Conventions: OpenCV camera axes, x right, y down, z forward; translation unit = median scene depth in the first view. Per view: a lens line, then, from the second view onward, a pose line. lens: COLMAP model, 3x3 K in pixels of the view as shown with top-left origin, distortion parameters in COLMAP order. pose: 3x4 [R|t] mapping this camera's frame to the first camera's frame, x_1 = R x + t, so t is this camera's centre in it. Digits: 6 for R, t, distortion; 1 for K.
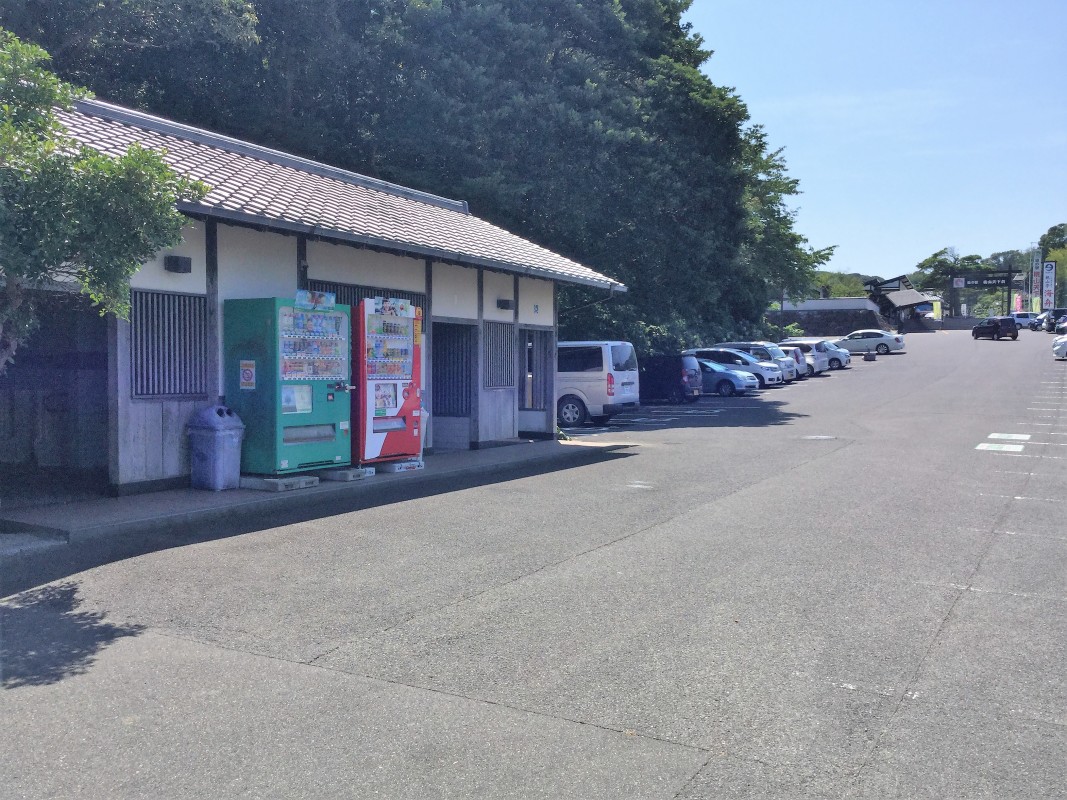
lens RADIAL K [[960.2, 0, 539.0], [0, 960.2, 403.0], [0, 0, 1]] dist [0.133194, -0.294351]
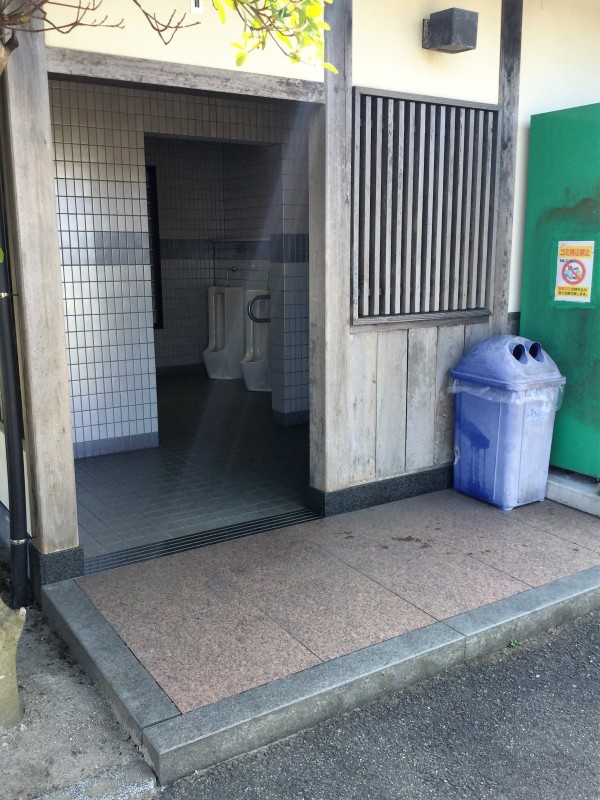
lens RADIAL K [[751.2, 0, 297.1], [0, 751.2, 402.3], [0, 0, 1]] dist [0.086016, -0.177760]
pose [[0.879662, 0.082495, -0.468391, -0.217518], [-0.003671, 0.985990, 0.166762, -0.024878], [0.475586, -0.144974, 0.867641, 0.542911]]
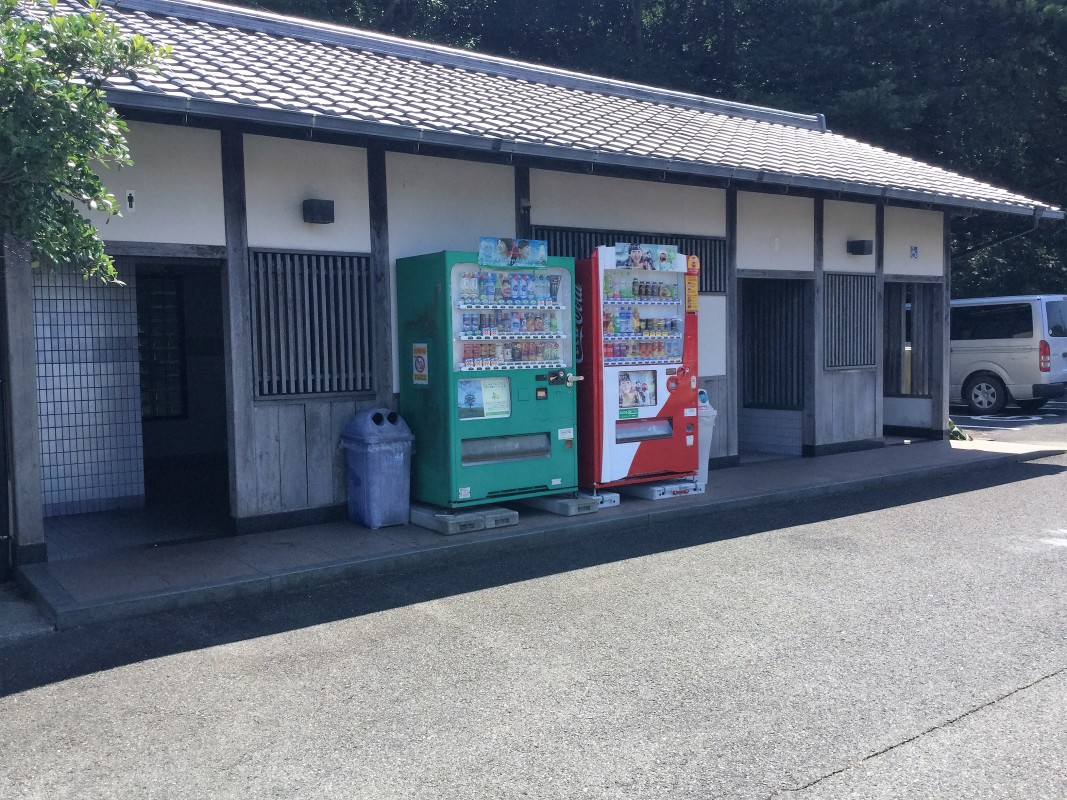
lens RADIAL K [[960.2, 0, 539.0], [0, 960.2, 403.0], [0, 0, 1]] dist [0.133194, -0.294351]
pose [[0.909682, 0.005747, -0.415265, 0.063056], [0.008400, 0.999445, 0.032233, -0.020427], [0.415220, -0.032810, 0.909129, 0.360332]]
